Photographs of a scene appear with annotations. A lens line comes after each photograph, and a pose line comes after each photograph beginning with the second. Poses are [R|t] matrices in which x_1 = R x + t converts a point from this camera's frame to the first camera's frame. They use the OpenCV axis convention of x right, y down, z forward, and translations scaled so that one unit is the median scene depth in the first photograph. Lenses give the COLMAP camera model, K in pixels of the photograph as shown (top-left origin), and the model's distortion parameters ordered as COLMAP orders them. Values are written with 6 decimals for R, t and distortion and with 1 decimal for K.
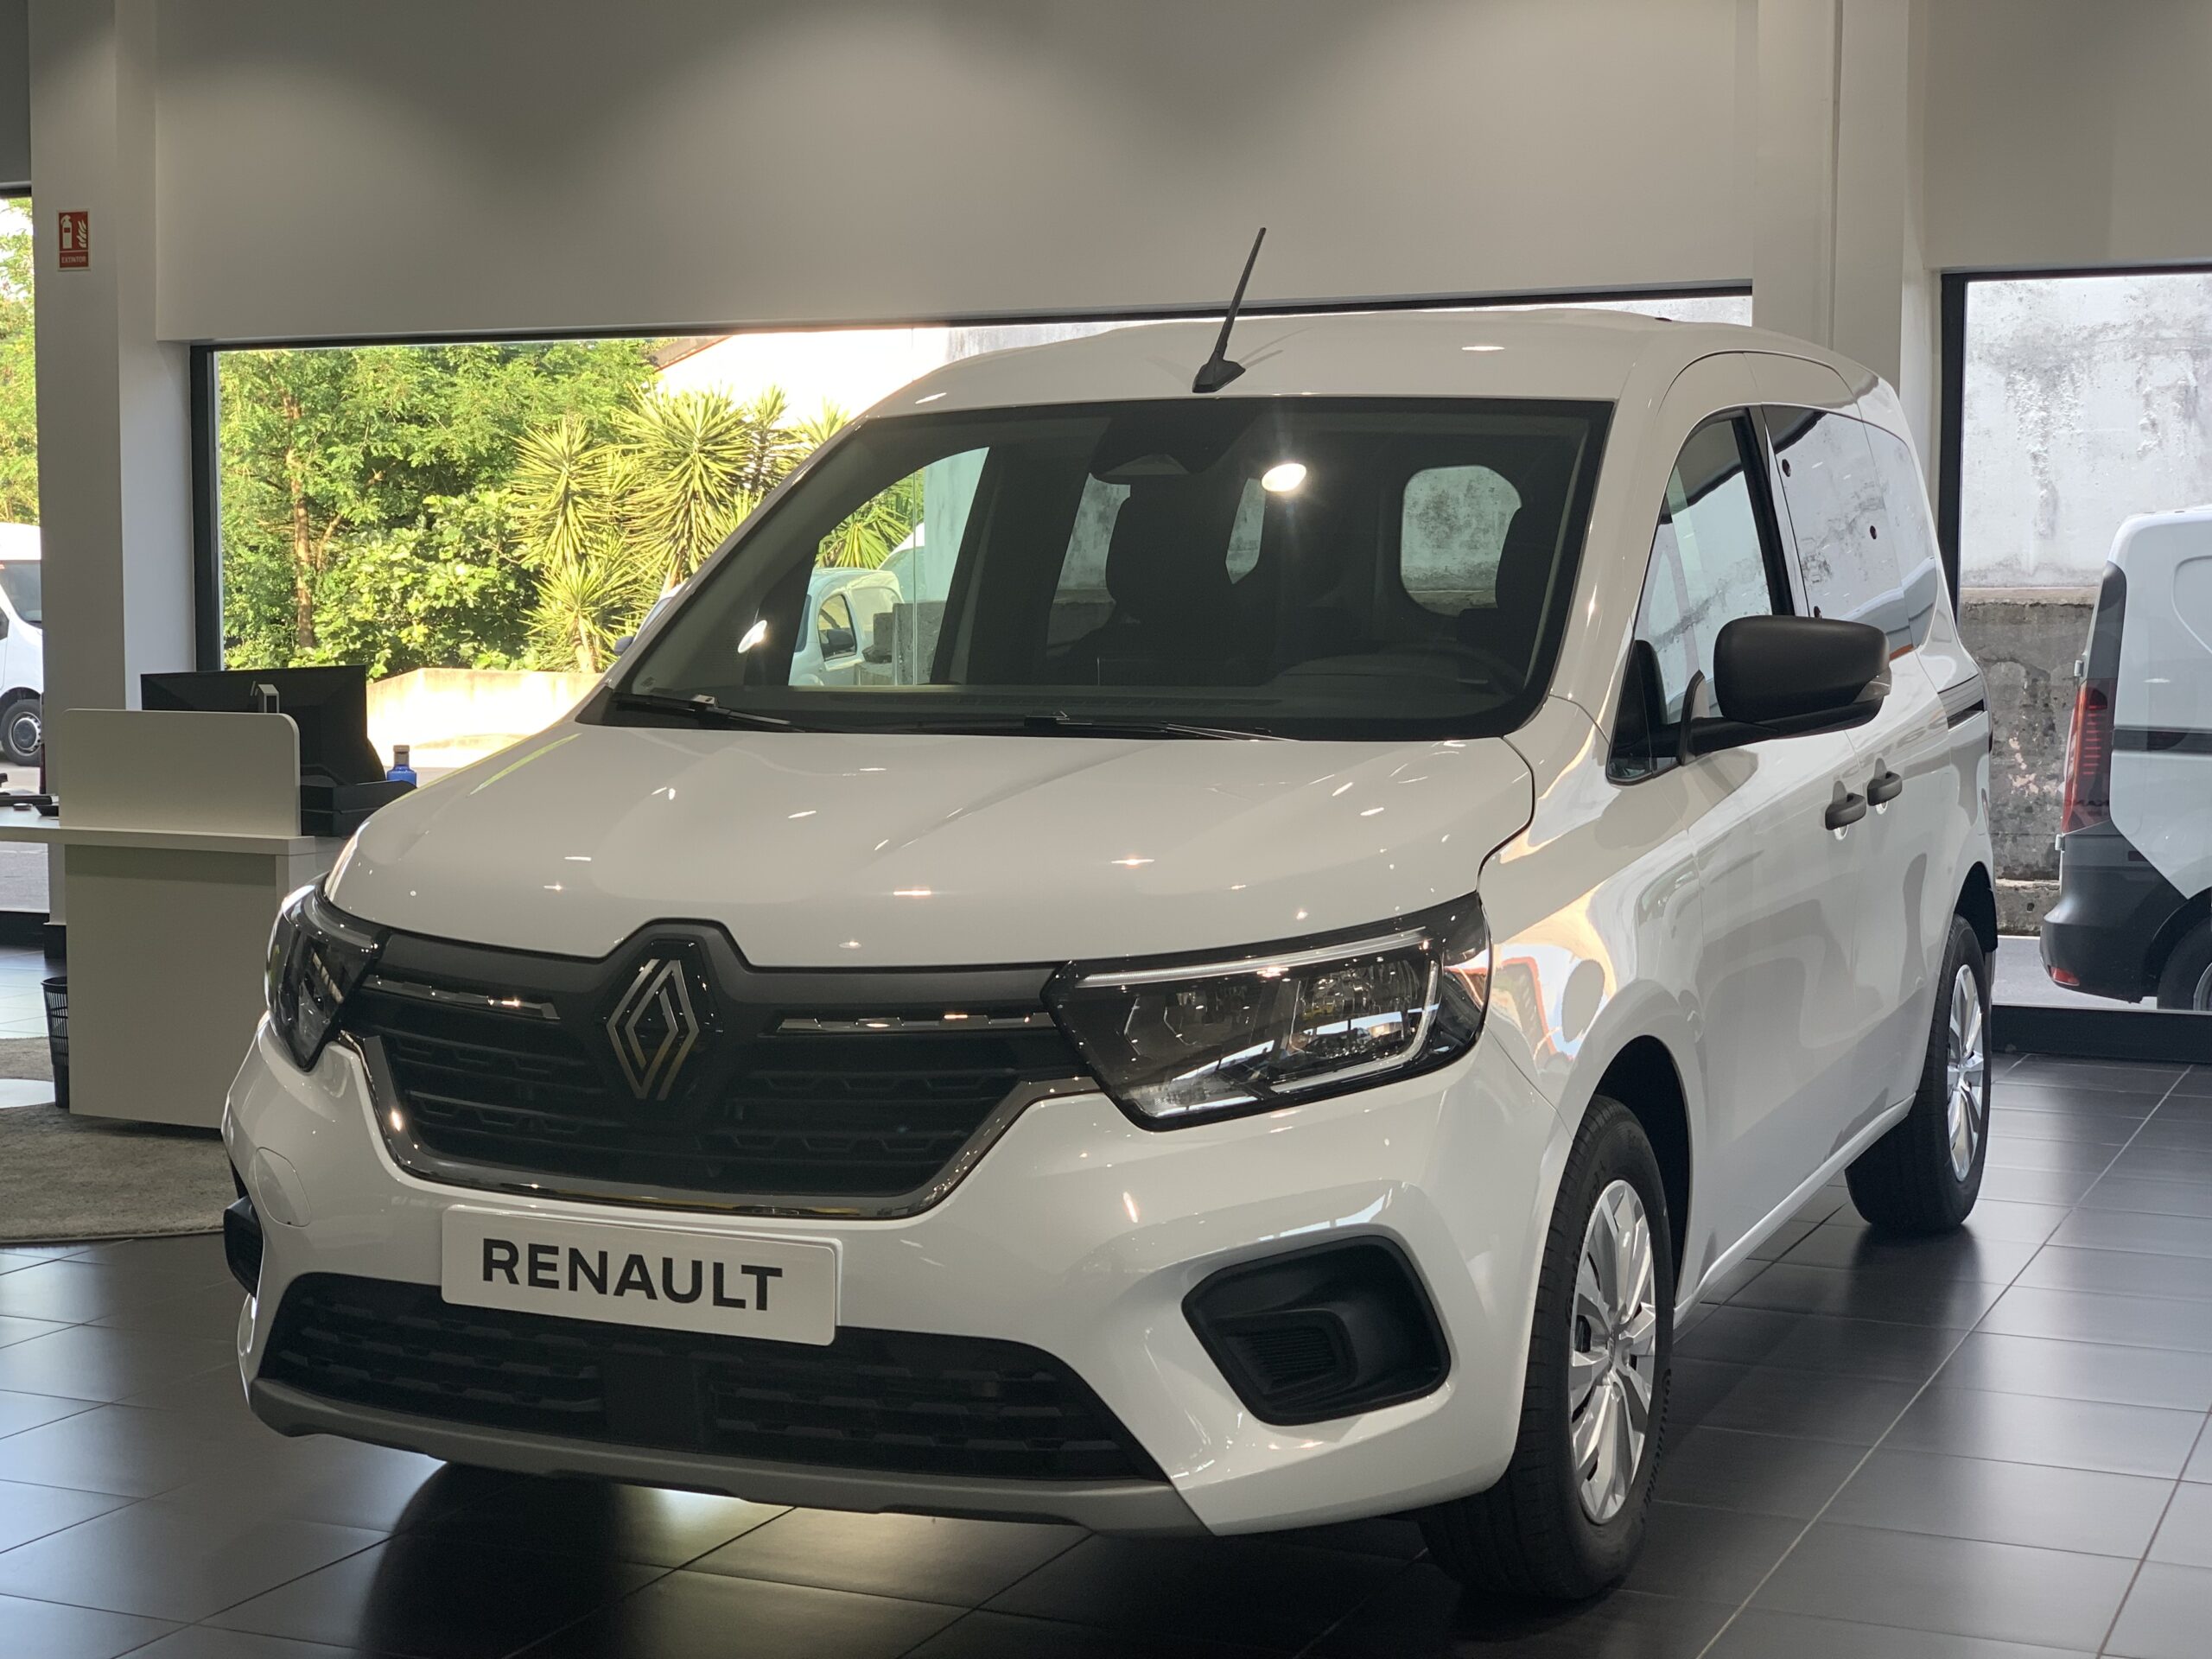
lens RADIAL K [[3341.9, 0, 1100.7], [0, 3341.9, 829.3], [0, 0, 1]] dist [-0.062881, 0.000000]
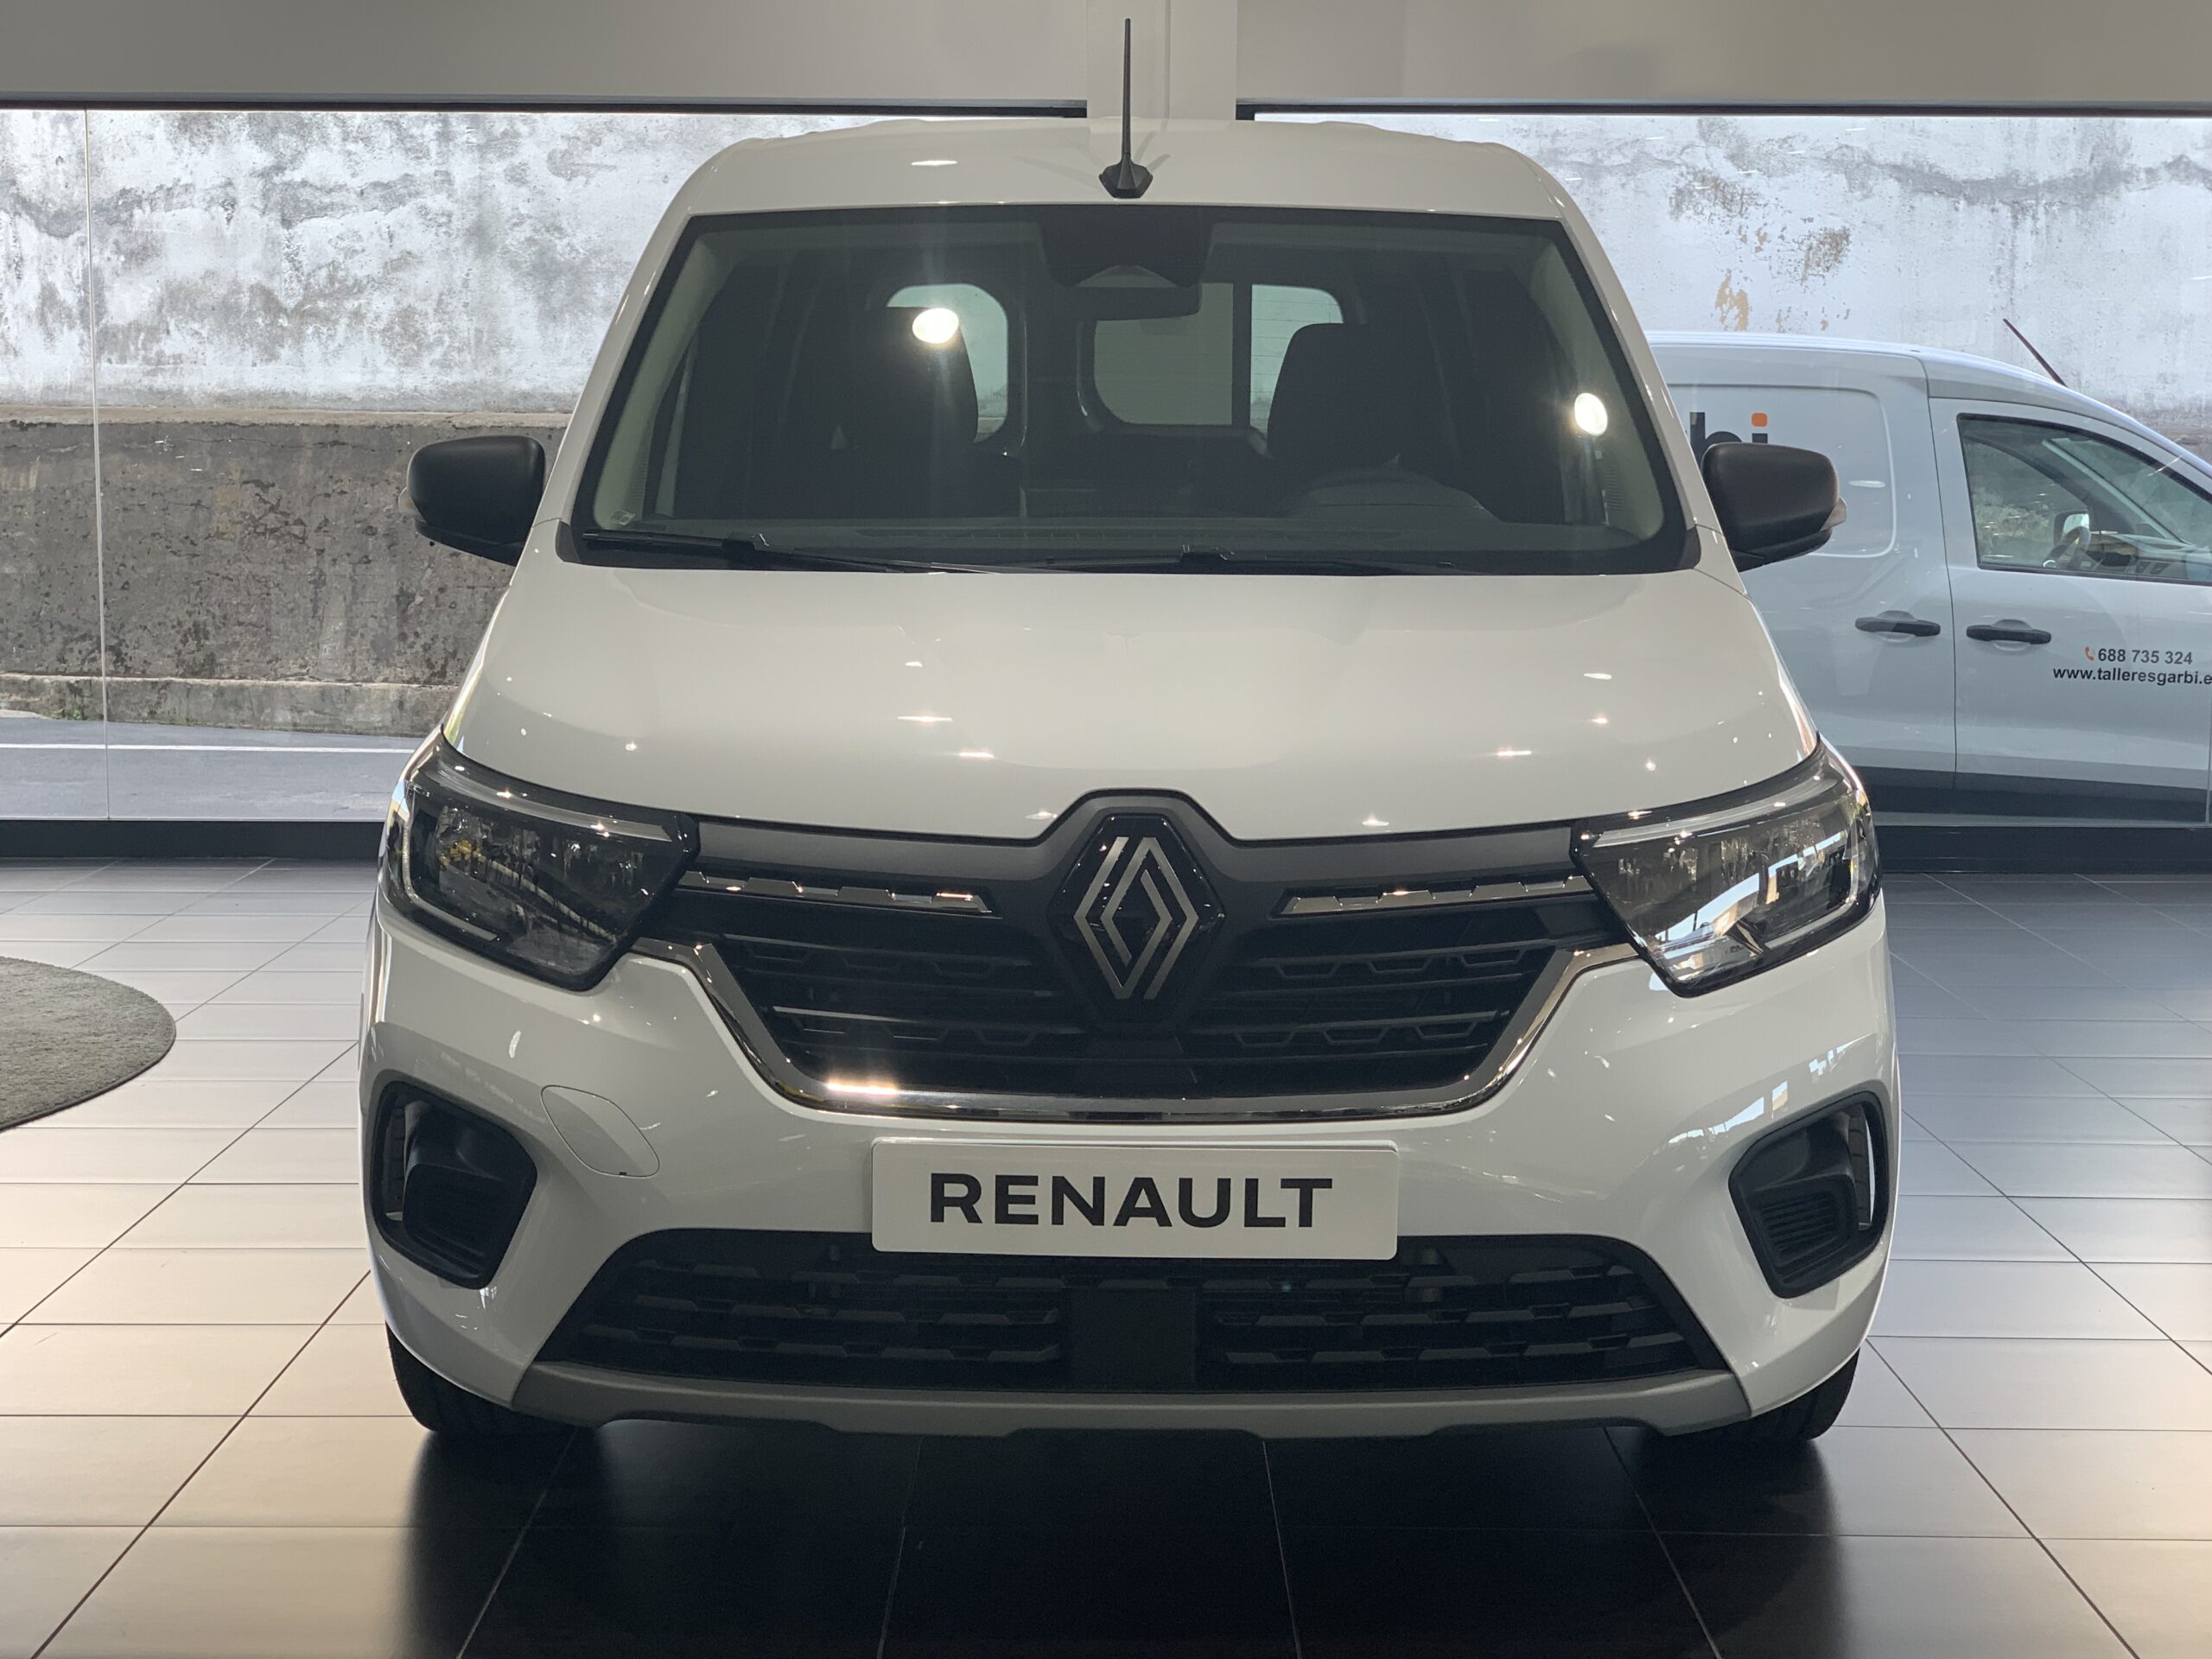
lens RADIAL K [[3341.9, 0, 1108.0], [0, 3341.9, 829.1], [0, 0, 1]] dist [-0.062881, 0.000000]
pose [[0.918339, -0.041691, 0.393593, -0.482408], [0.020637, 0.998128, 0.057574, -0.013564], [-0.395257, -0.044750, 0.917480, 0.204415]]
